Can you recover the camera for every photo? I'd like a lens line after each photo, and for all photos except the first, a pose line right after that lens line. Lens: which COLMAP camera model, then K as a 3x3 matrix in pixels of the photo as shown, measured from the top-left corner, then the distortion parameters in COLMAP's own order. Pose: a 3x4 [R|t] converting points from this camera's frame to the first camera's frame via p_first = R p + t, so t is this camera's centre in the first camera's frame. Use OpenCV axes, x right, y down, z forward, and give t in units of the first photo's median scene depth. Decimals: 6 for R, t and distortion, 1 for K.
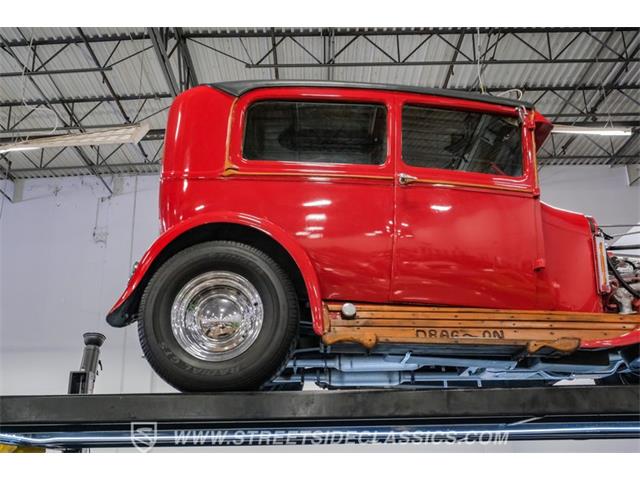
lens RADIAL K [[762.1, 0, 324.0], [0, 762.1, 235.3], [0, 0, 1]] dist [0.004616, 0.028884]
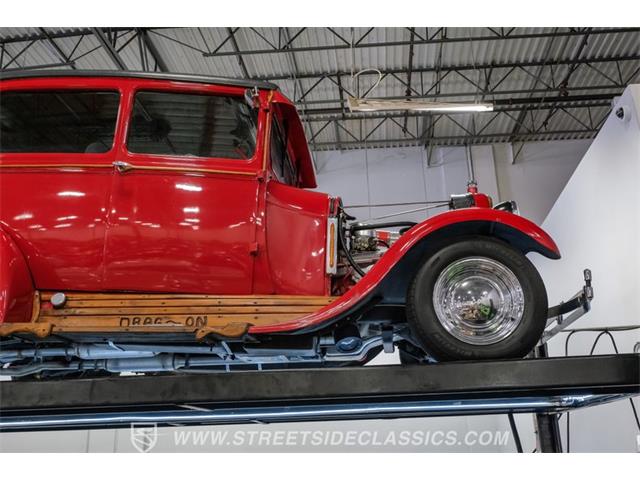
lens RADIAL K [[740.7, 0, 320.0], [0, 740.7, 240.0], [0, 0, 1]] dist [-0.001772, 0.019894]
pose [[0.998188, -0.029002, -0.052716, 0.260534], [0.030624, 0.999074, 0.030224, 0.000532], [0.051791, -0.031784, 0.998152, 0.028727]]
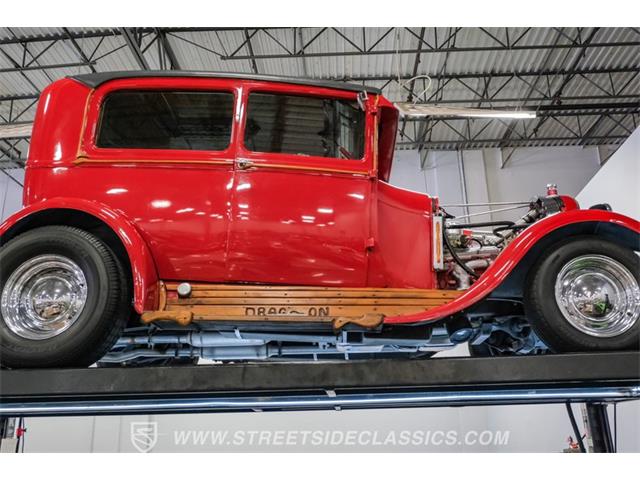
lens RADIAL K [[709.9, 0, 320.0], [0, 709.9, 240.0], [0, 0, 1]] dist [-0.001737, 0.019889]
pose [[0.999629, -0.012754, -0.024083, 0.148128], [0.013568, 0.999332, 0.033933, -0.000581], [0.023634, -0.034247, 0.999134, 0.015814]]
